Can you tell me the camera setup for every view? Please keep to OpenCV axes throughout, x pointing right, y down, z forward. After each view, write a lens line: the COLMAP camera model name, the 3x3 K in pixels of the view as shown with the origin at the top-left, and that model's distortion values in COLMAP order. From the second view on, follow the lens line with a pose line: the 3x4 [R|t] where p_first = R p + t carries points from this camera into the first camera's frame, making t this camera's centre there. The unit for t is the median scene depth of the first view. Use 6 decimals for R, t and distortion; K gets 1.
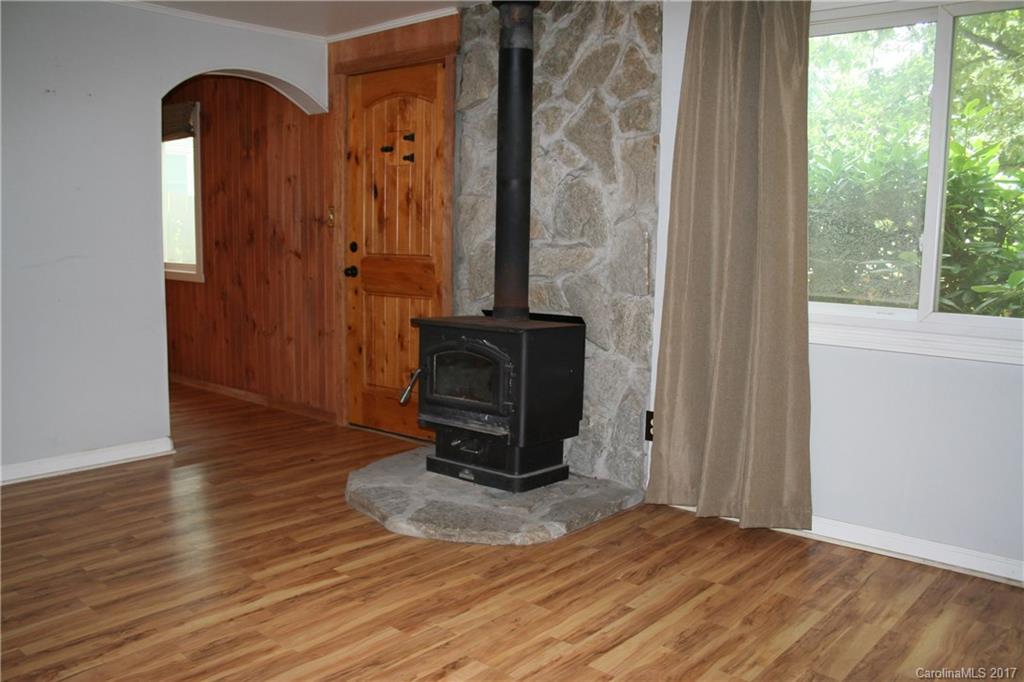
lens RADIAL K [[861.8, 0, 512.3], [0, 861.8, 339.9], [0, 0, 1]] dist [-0.010767, -0.000375]
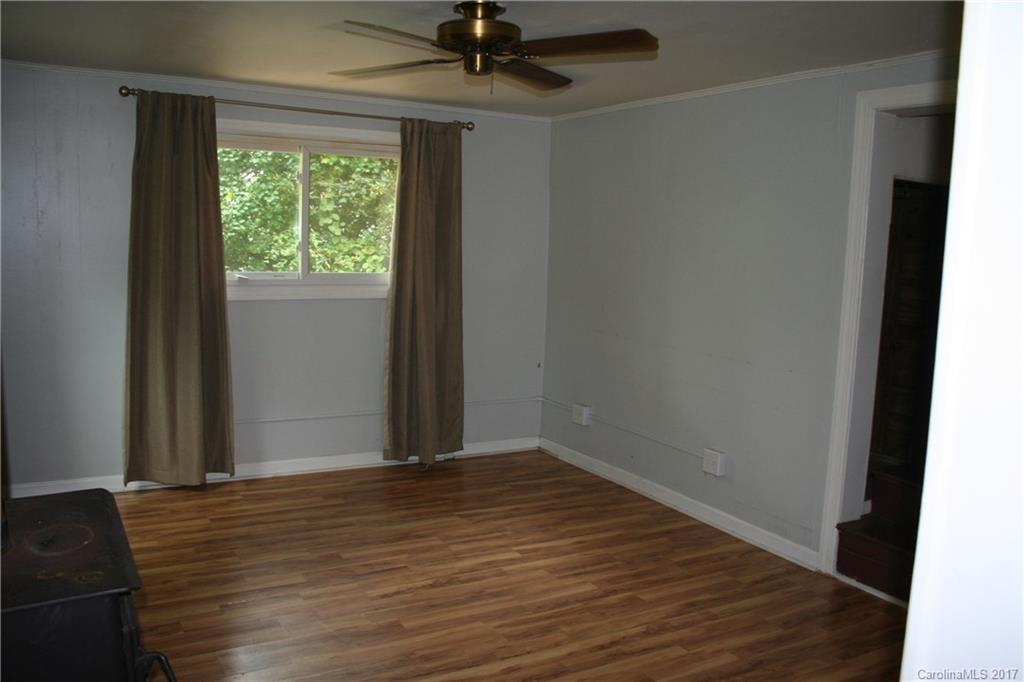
lens RADIAL K [[861.8, 0, 510.7], [0, 861.8, 341.7], [0, 0, 1]] dist [-0.010767, -0.000375]
pose [[-0.944486, -0.071702, 0.320631, -0.685170], [0.008576, 0.970182, 0.242225, -0.384679], [-0.328438, 0.231528, -0.915709, 2.094332]]
